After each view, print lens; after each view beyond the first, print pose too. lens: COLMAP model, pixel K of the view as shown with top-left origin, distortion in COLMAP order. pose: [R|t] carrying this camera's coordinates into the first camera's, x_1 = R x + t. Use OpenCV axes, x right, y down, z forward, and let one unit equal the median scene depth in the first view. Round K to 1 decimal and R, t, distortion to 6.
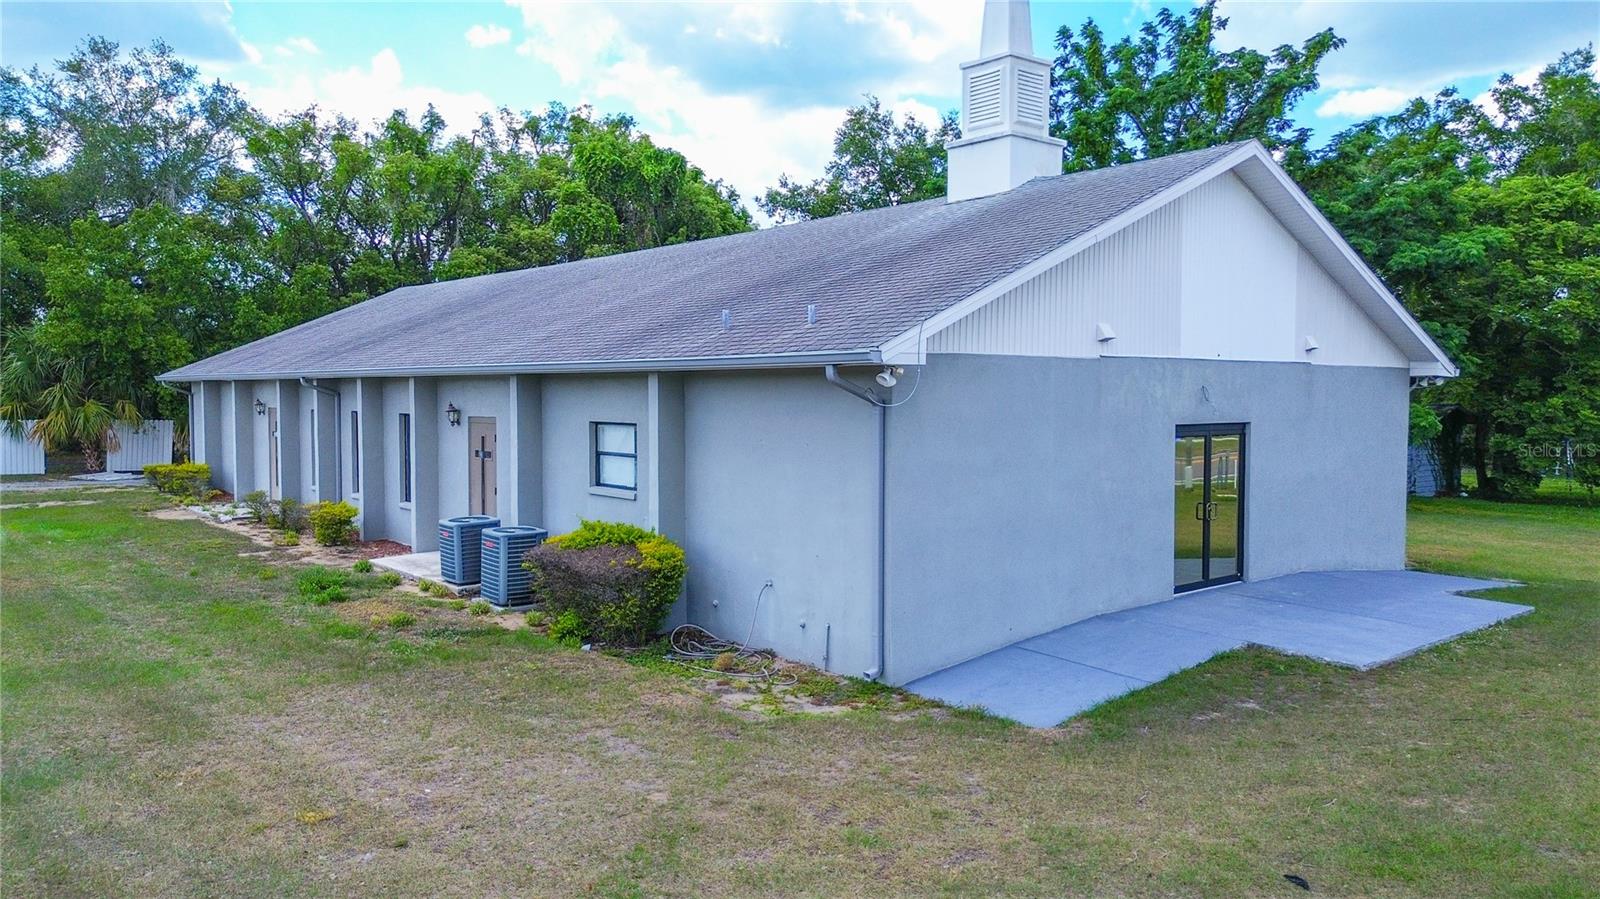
lens RADIAL K [[1125.1, 0, 788.2], [0, 1125.1, 442.5], [0, 0, 1]] dist [0.051749, 0.000563]
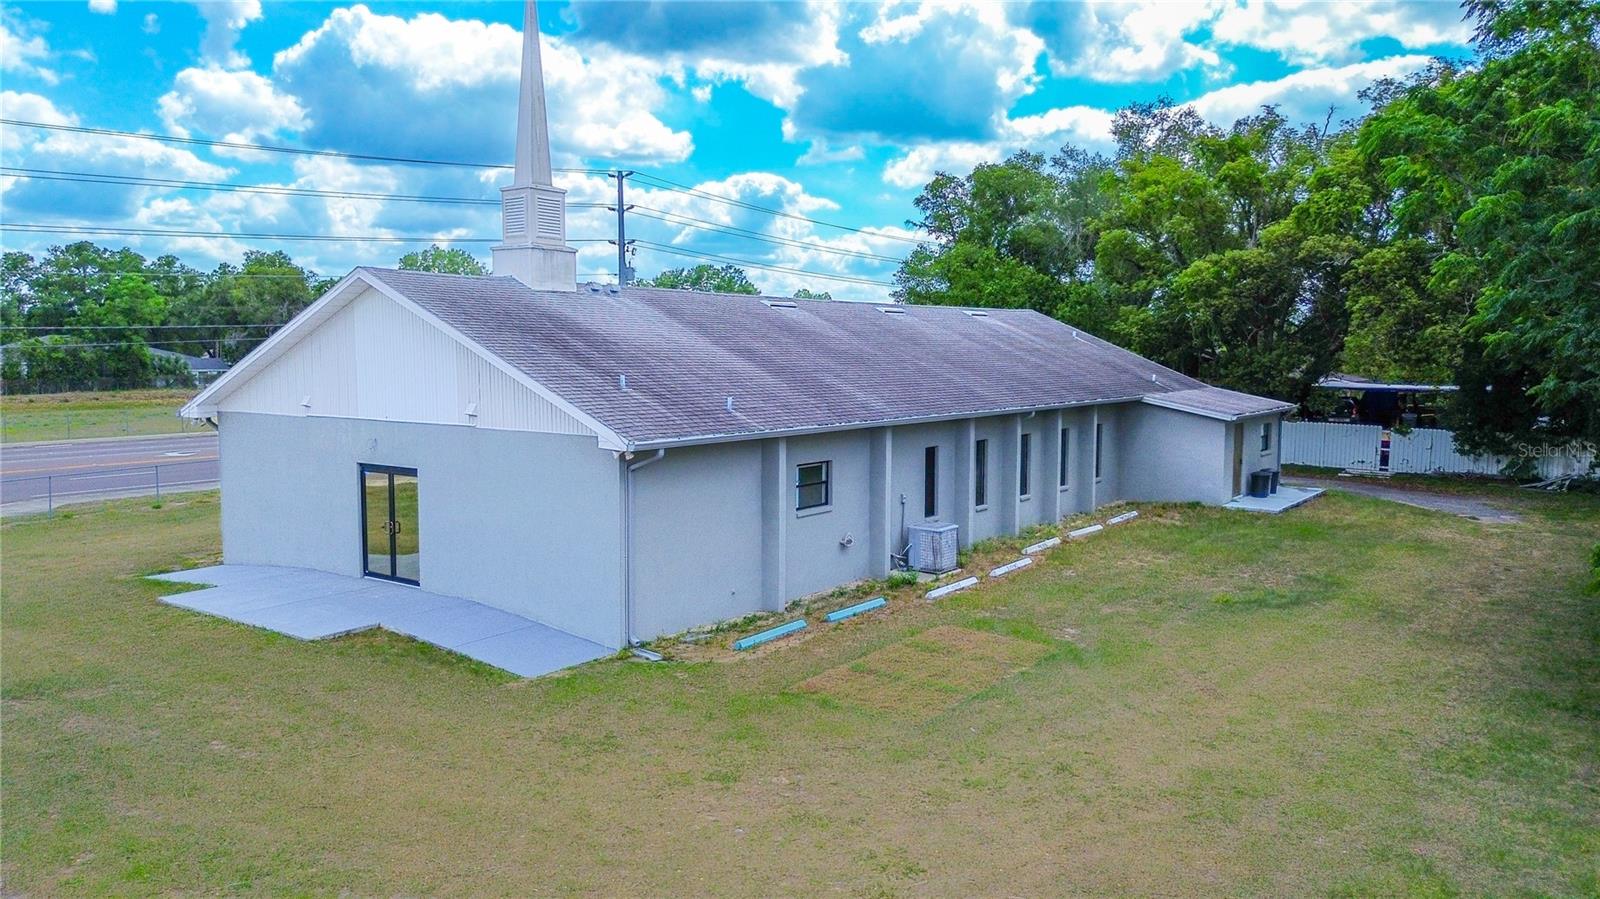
lens RADIAL K [[1149.2, 0, 800.0], [0, 1149.2, 449.5], [0, 0, 1]] dist [0.039566, -0.002445]
pose [[0.244917, 0.087785, -0.965562, 1.951573], [-0.046028, 0.995822, 0.078861, -0.179930], [0.968451, 0.025128, 0.247935, 1.180474]]
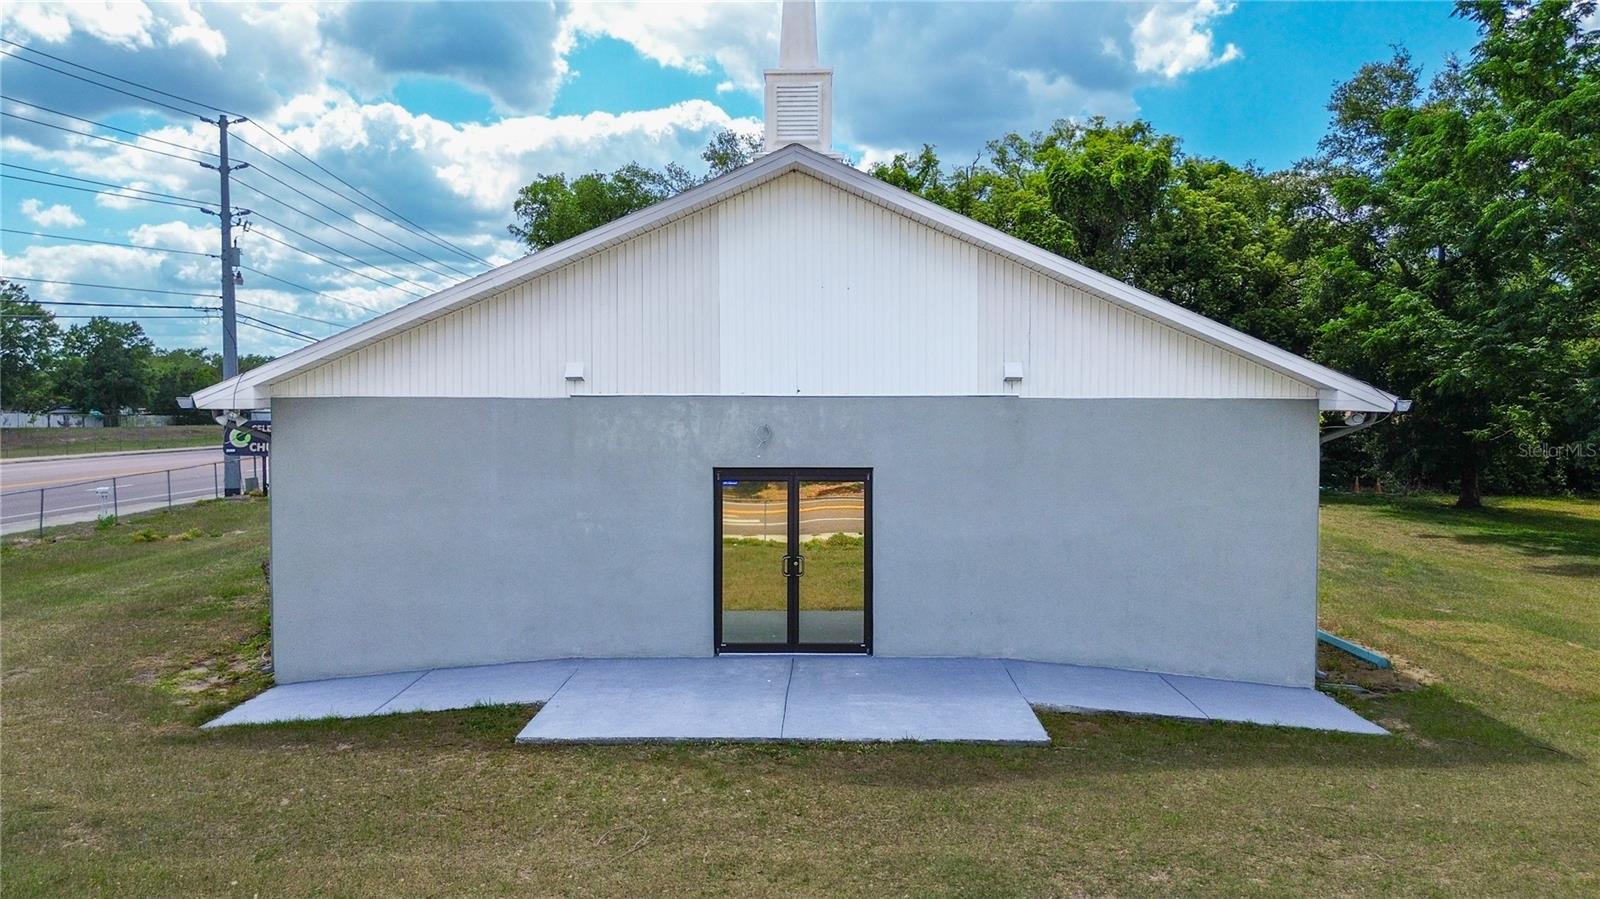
lens RADIAL K [[1125.1, 0, 788.2], [0, 1125.1, 442.5], [0, 0, 1]] dist [0.051749, 0.000563]
pose [[0.767504, 0.028989, -0.640388, 0.973310], [-0.031777, 0.999469, 0.007160, -0.044446], [0.640256, 0.014854, 0.768018, 0.330029]]
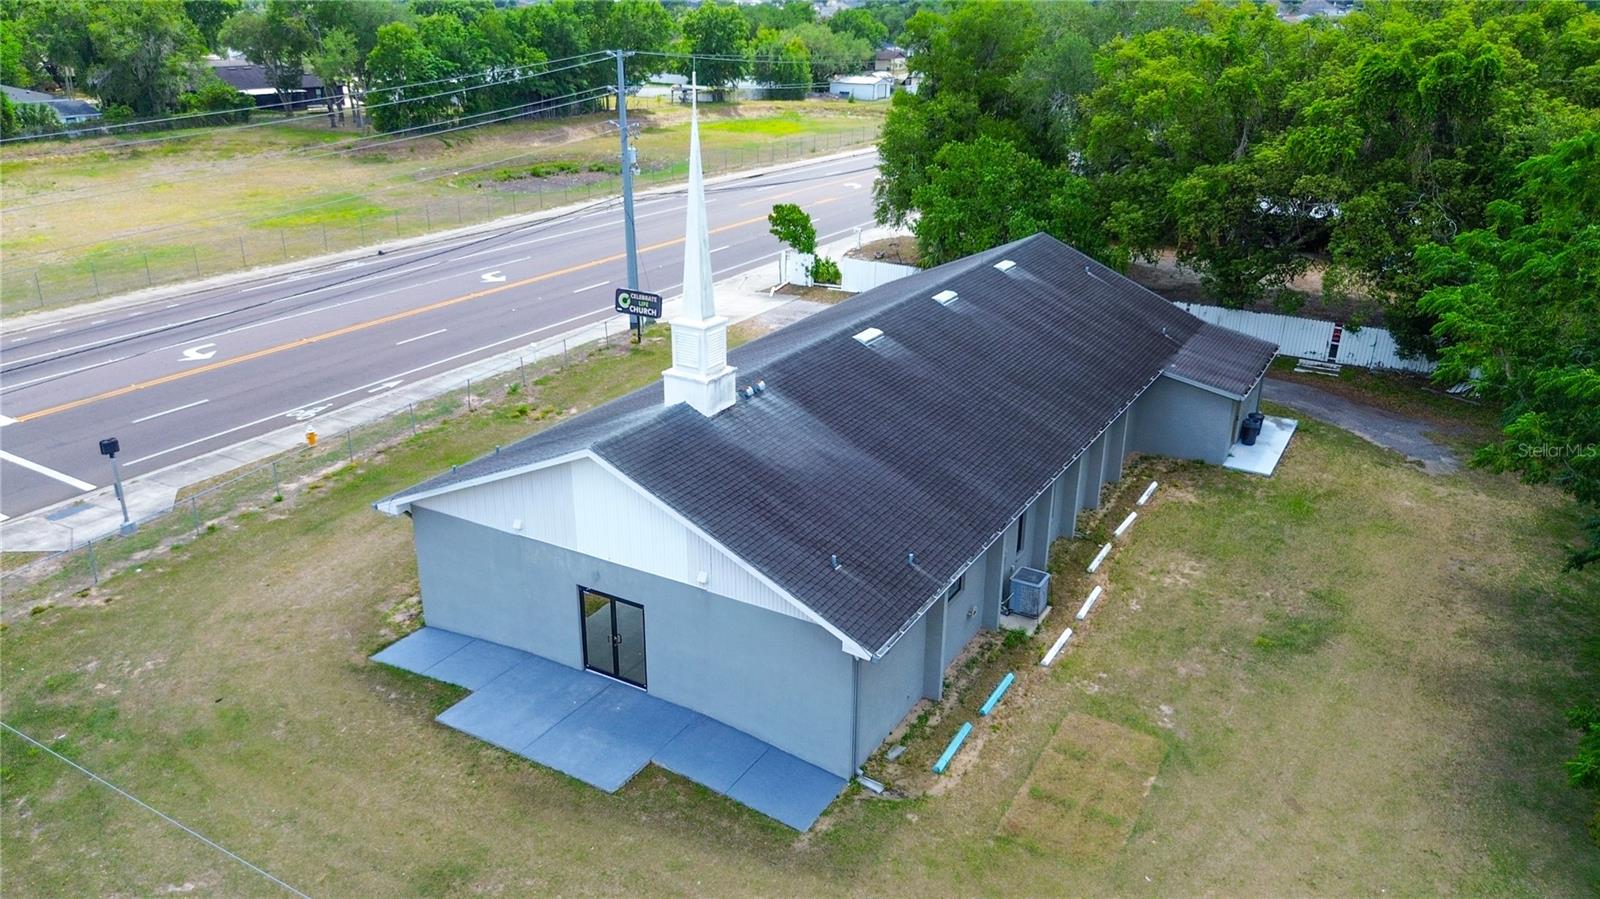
lens RADIAL K [[1149.2, 0, 800.0], [0, 1149.2, 449.5], [0, 0, 1]] dist [0.039566, -0.002445]
pose [[0.347179, 0.345992, -0.871640, 1.942957], [-0.050858, 0.935032, 0.350898, -0.855511], [0.936419, -0.077495, 0.342220, 0.723028]]
